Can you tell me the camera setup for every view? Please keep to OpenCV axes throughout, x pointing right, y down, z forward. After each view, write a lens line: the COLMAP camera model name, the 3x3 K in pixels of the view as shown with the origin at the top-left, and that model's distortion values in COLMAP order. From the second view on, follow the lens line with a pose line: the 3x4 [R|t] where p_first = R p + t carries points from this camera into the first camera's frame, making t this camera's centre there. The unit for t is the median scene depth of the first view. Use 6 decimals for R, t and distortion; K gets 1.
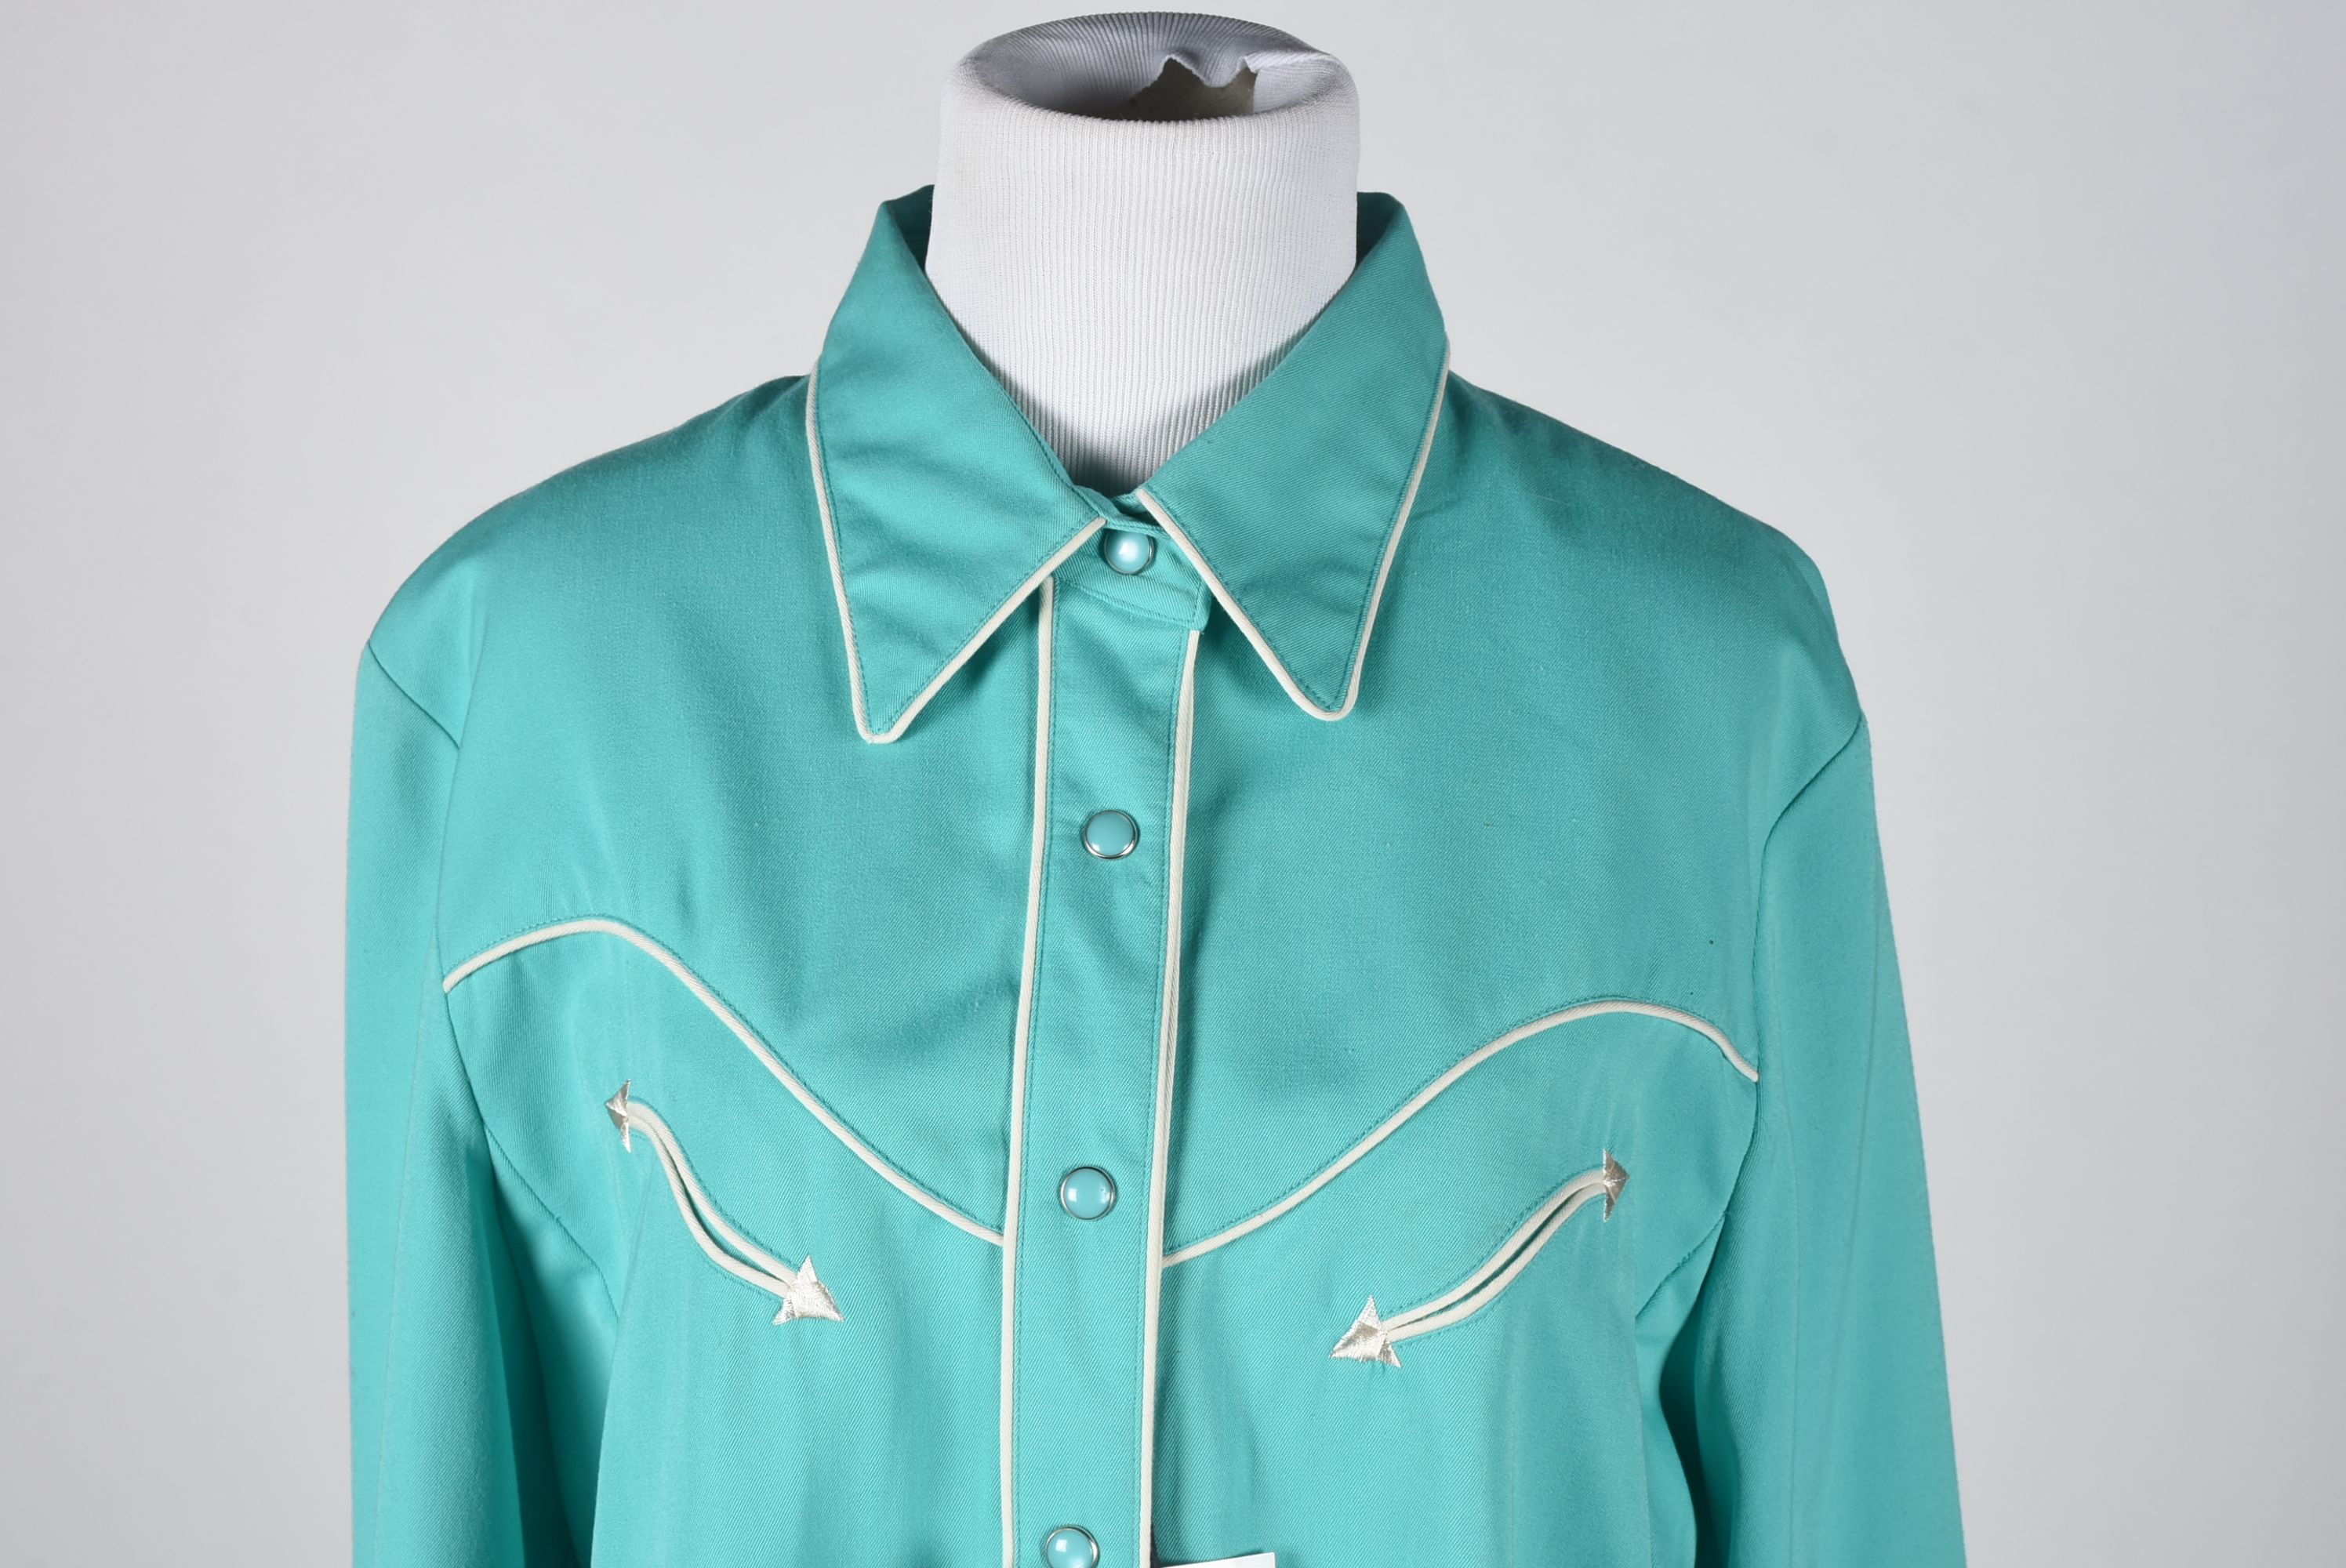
lens RADIAL K [[4506.6, 0, 1182.3], [0, 4506.6, 778.1], [0, 0, 1]] dist [-0.137093, 0.000000]
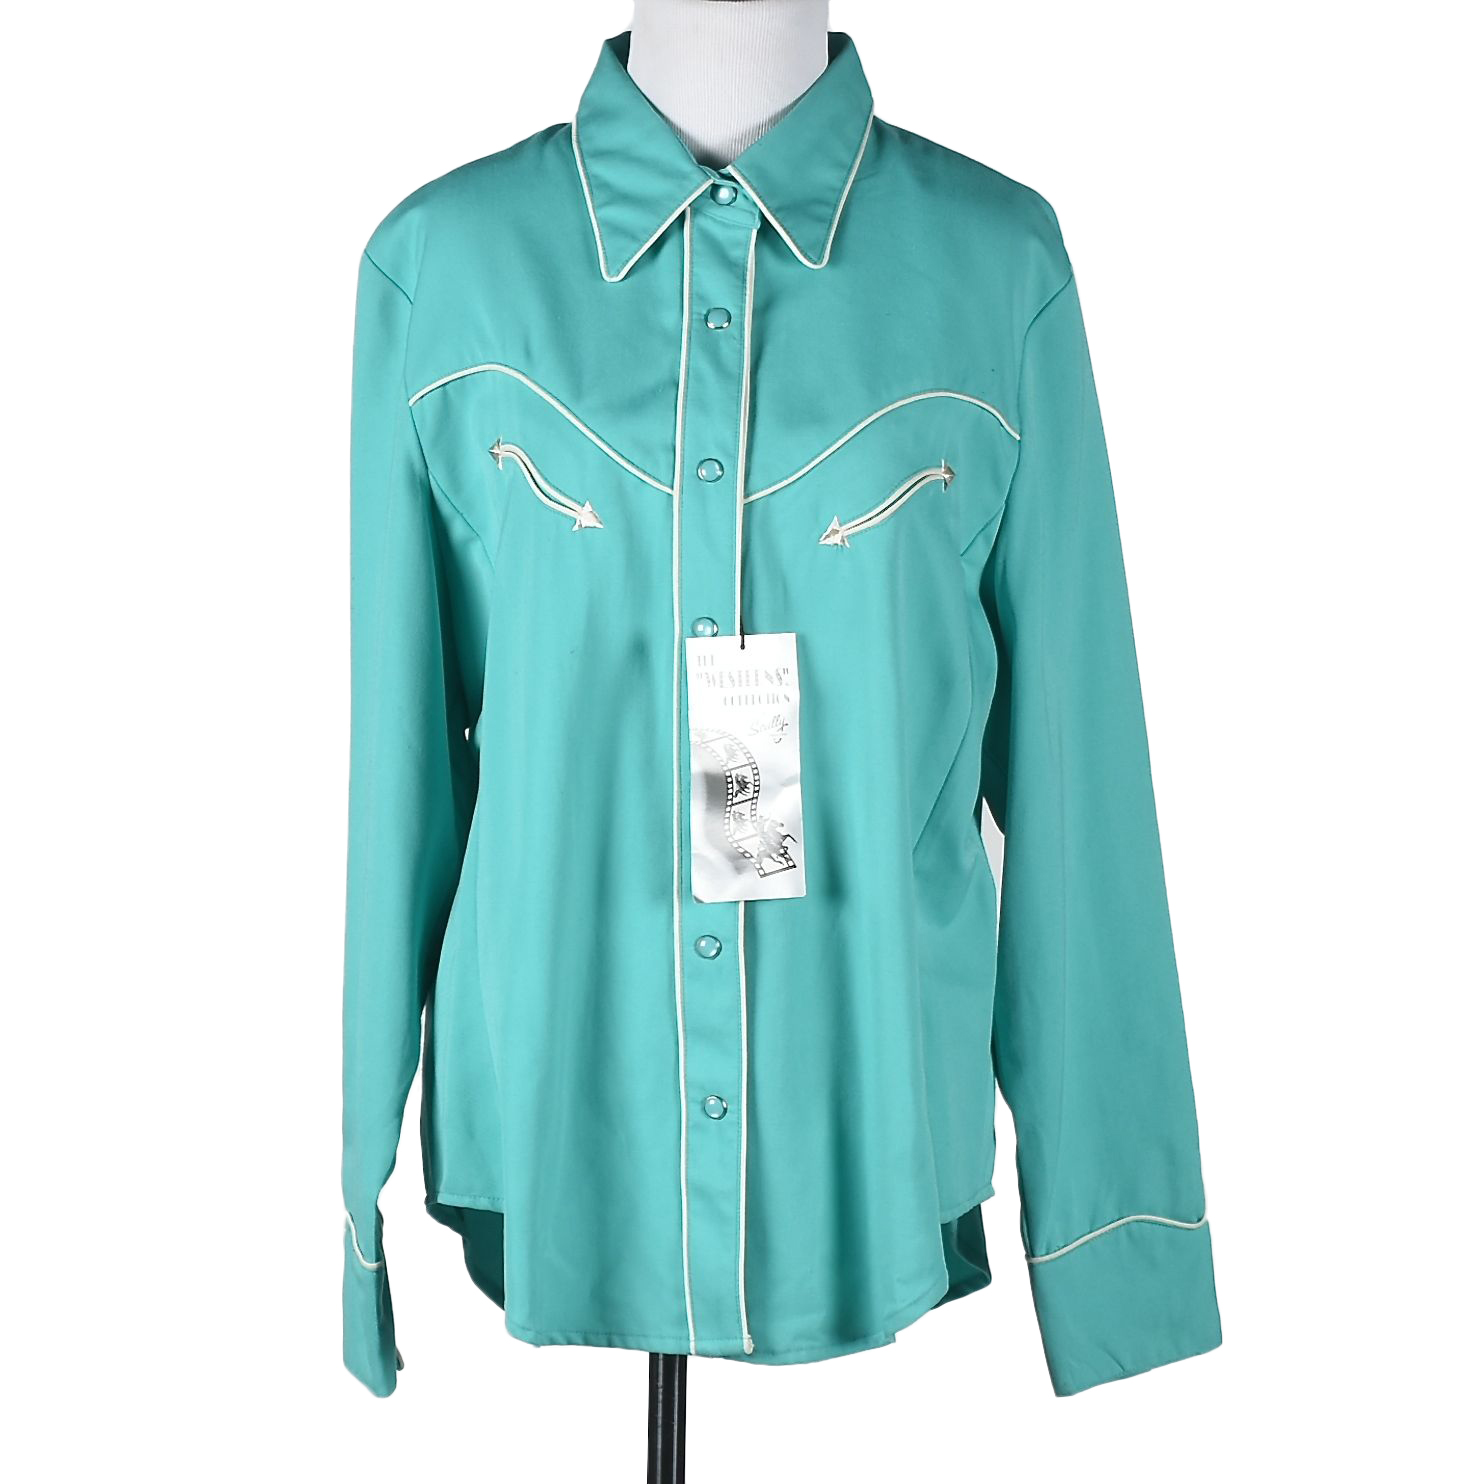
lens RADIAL K [[6142.0, 0, 740.9], [0, 6142.0, 741.9], [0, 0, 1]] dist [-0.133143, 0.000000]
pose [[0.999888, -0.013560, -0.006368, 0.011717], [0.013437, 0.999729, -0.018988, 0.275188], [0.006623, 0.018900, 0.999799, -2.002812]]
